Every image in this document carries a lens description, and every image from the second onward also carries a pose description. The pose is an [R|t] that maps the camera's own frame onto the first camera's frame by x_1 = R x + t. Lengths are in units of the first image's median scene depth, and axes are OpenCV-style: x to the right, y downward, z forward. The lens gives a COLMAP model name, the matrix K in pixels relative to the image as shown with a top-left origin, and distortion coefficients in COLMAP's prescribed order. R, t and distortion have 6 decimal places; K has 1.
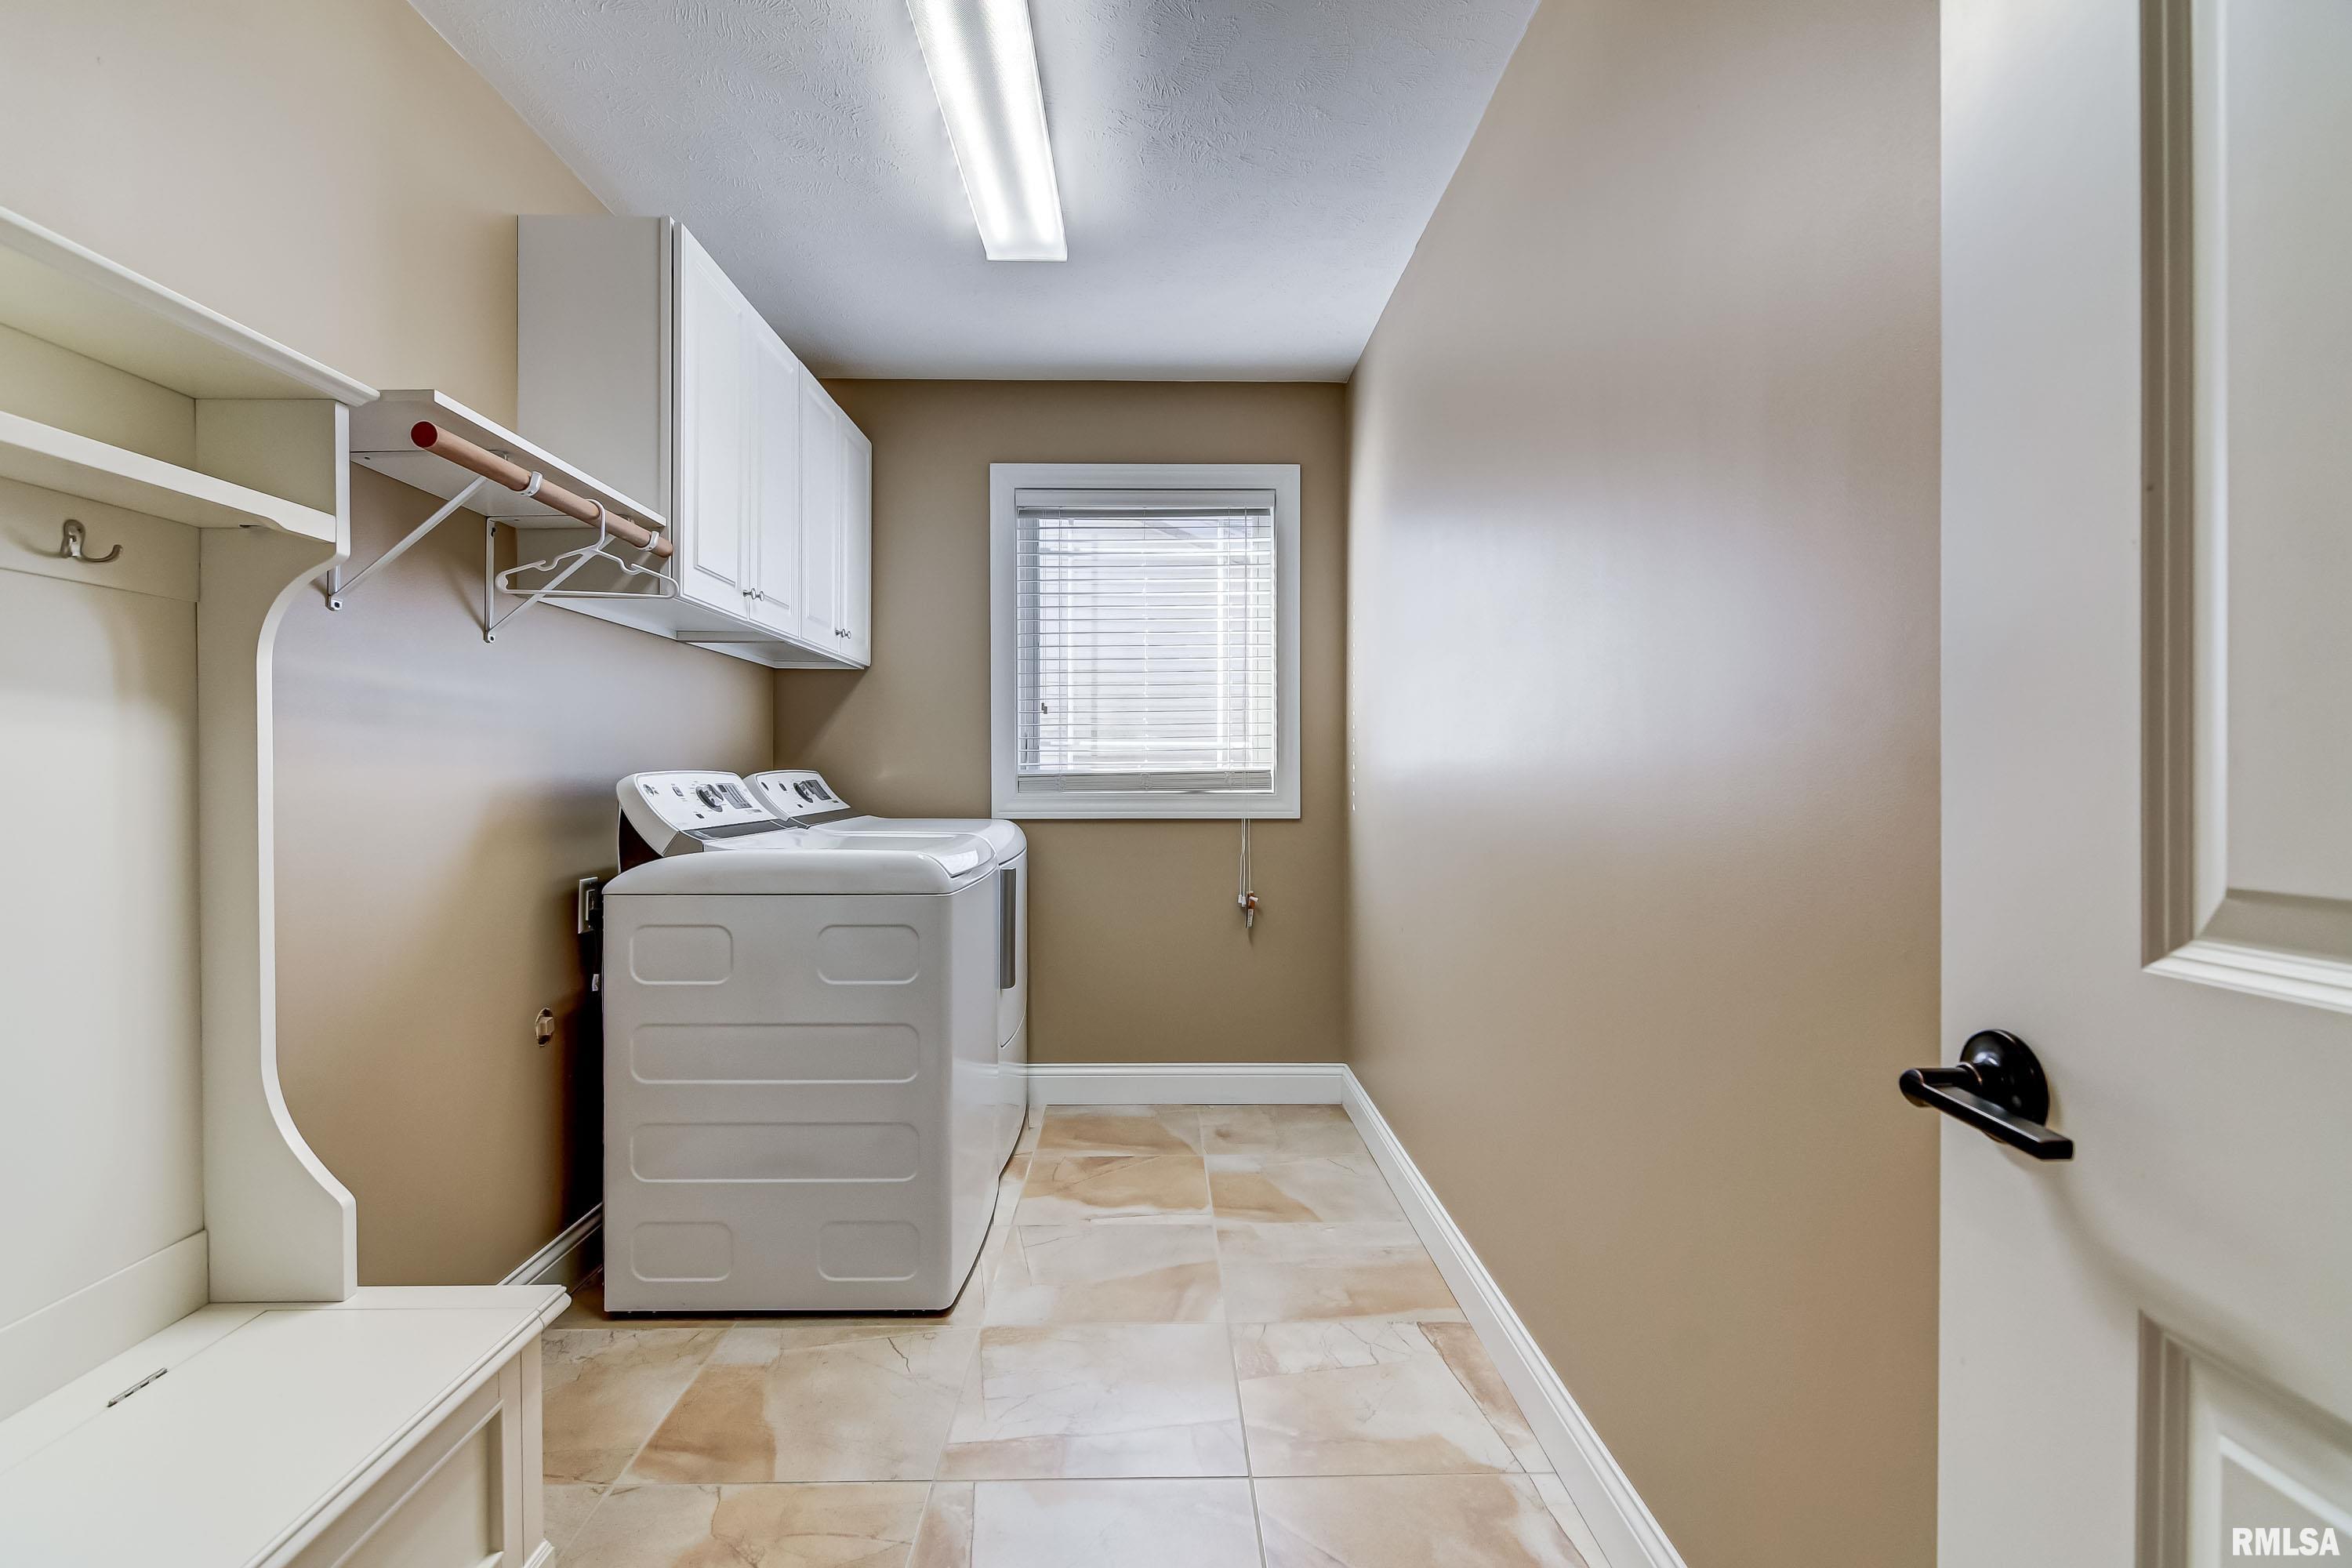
lens RADIAL K [[1131.7, 0, 1172.2], [0, 1131.7, 782.5], [0, 0, 1]] dist [0.008419, -0.008096]
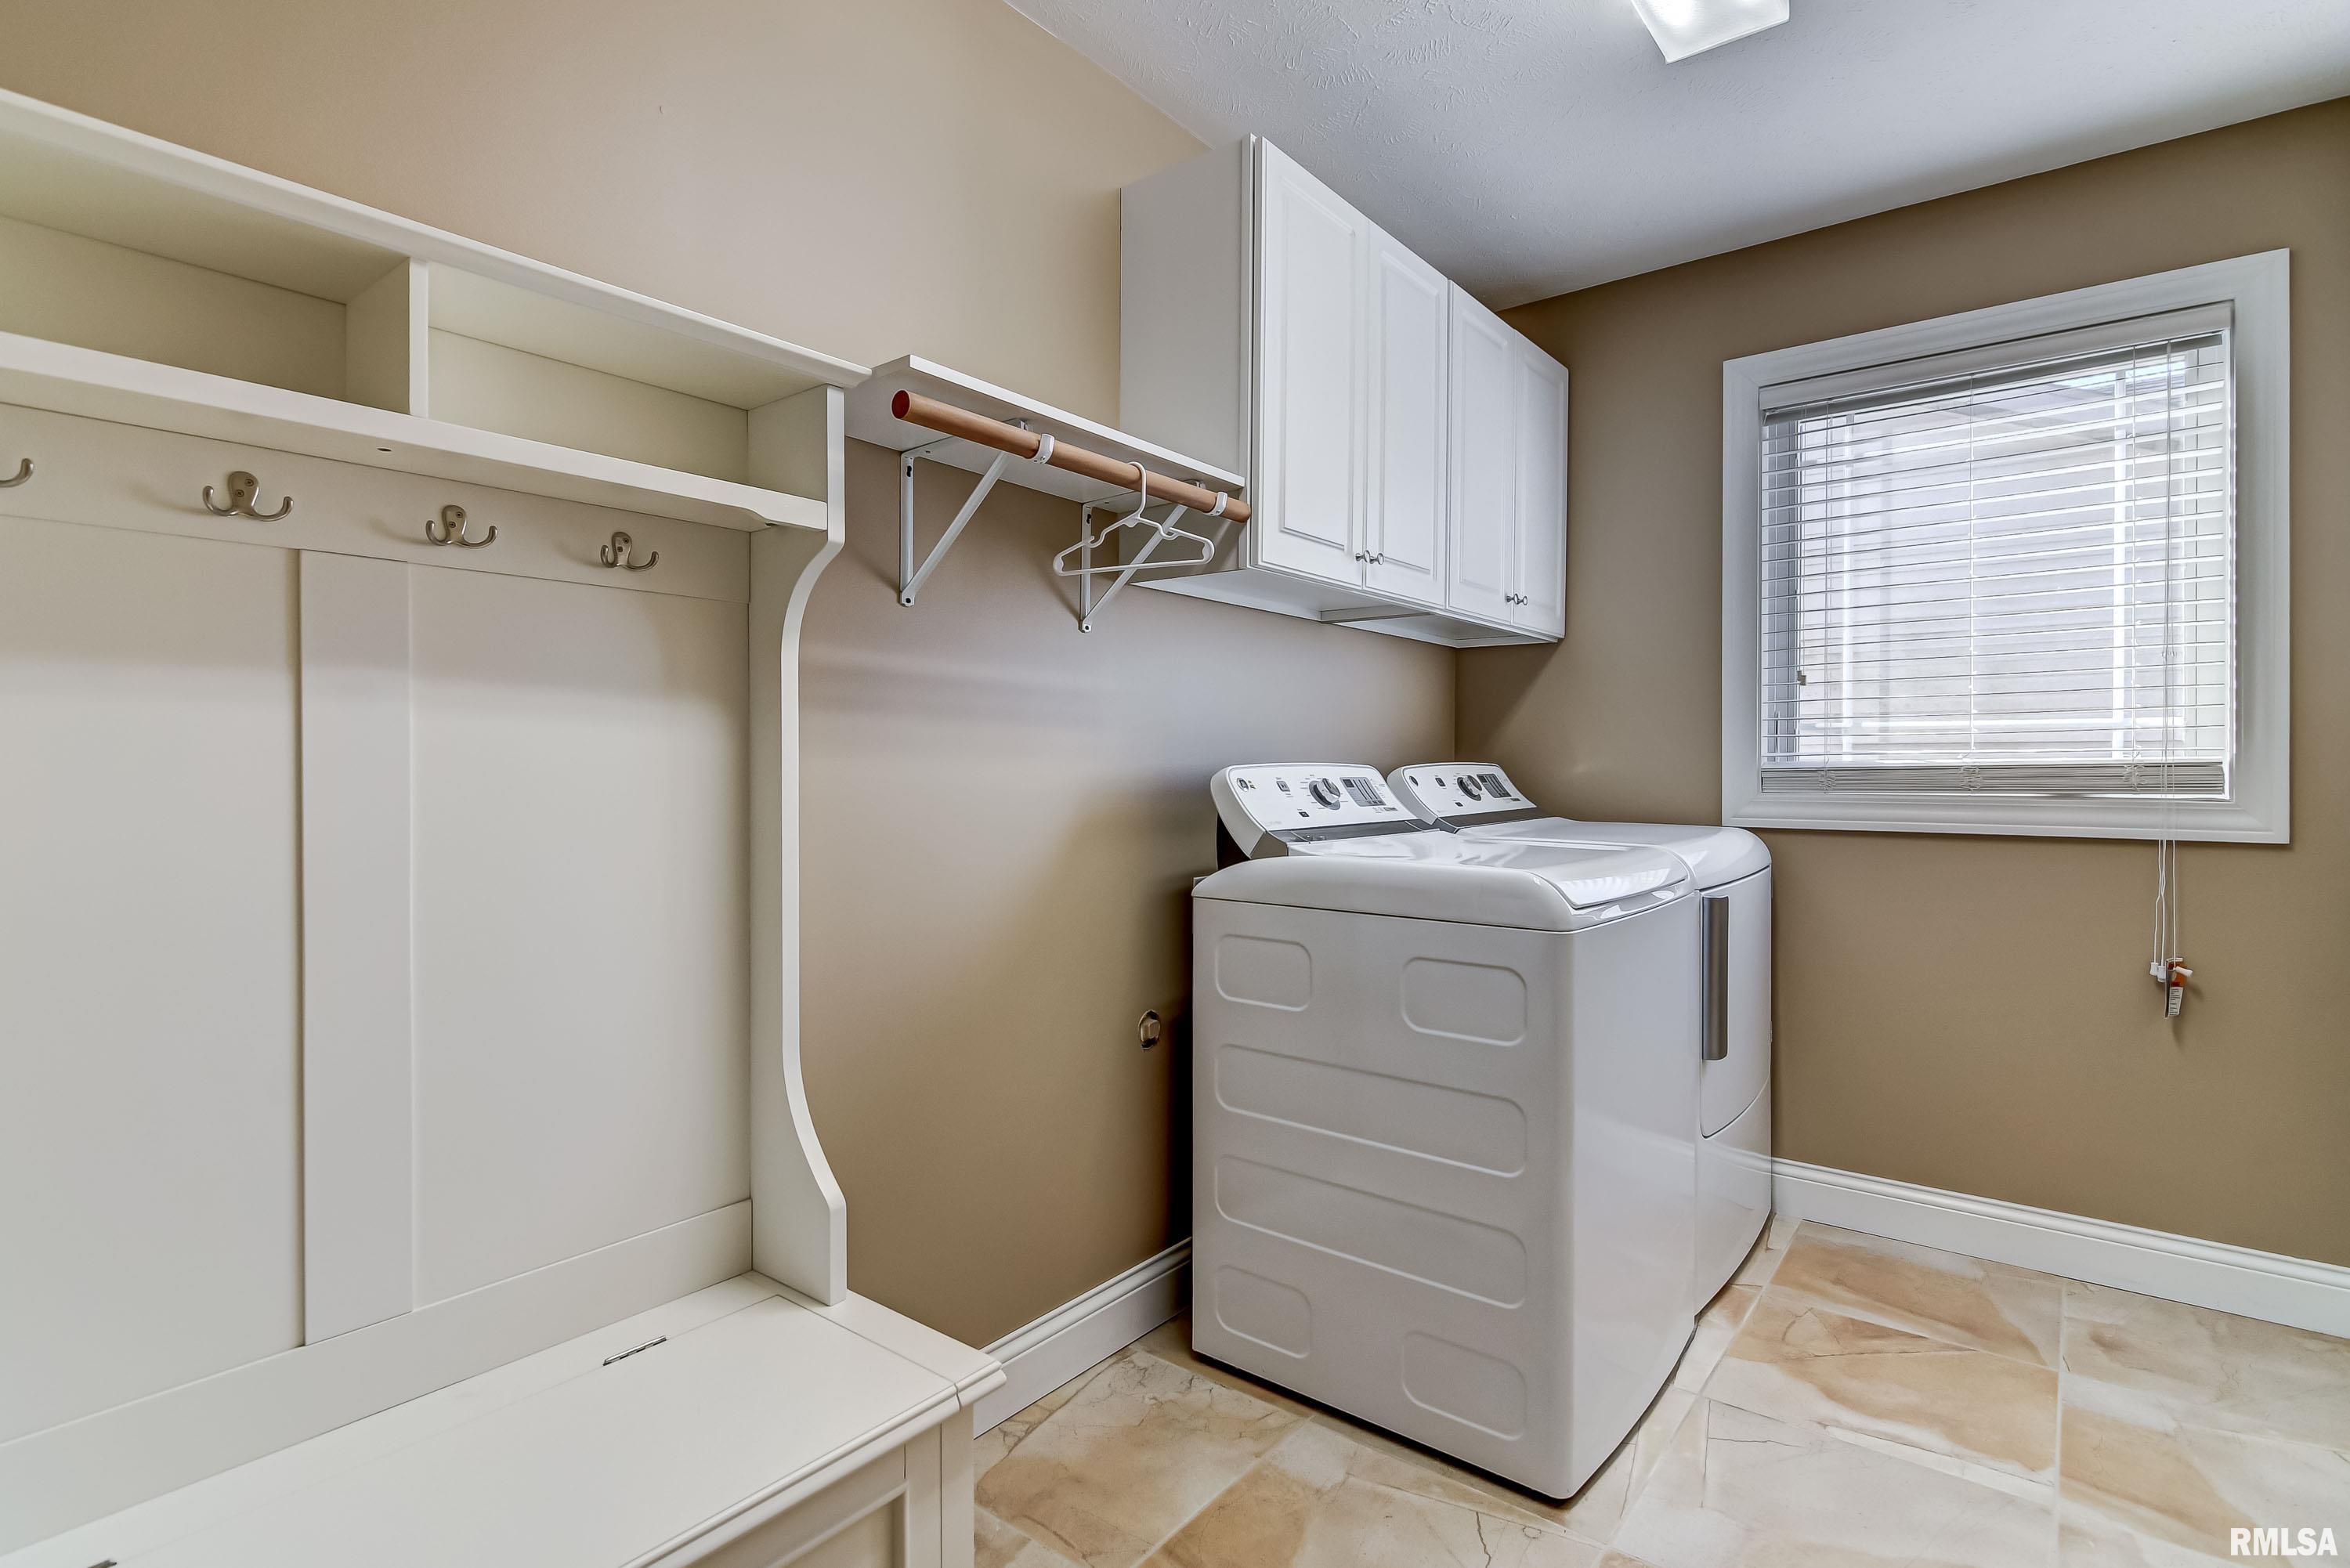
lens RADIAL K [[1130.6, 0, 1179.0], [0, 1130.6, 772.1], [0, 0, 1]] dist [0.008419, -0.008096]
pose [[0.766044, 0.003957, -0.642776, 0.067230], [-0.006368, 0.999979, -0.001433, -0.001246], [0.642757, 0.005191, 0.766053, 0.239951]]
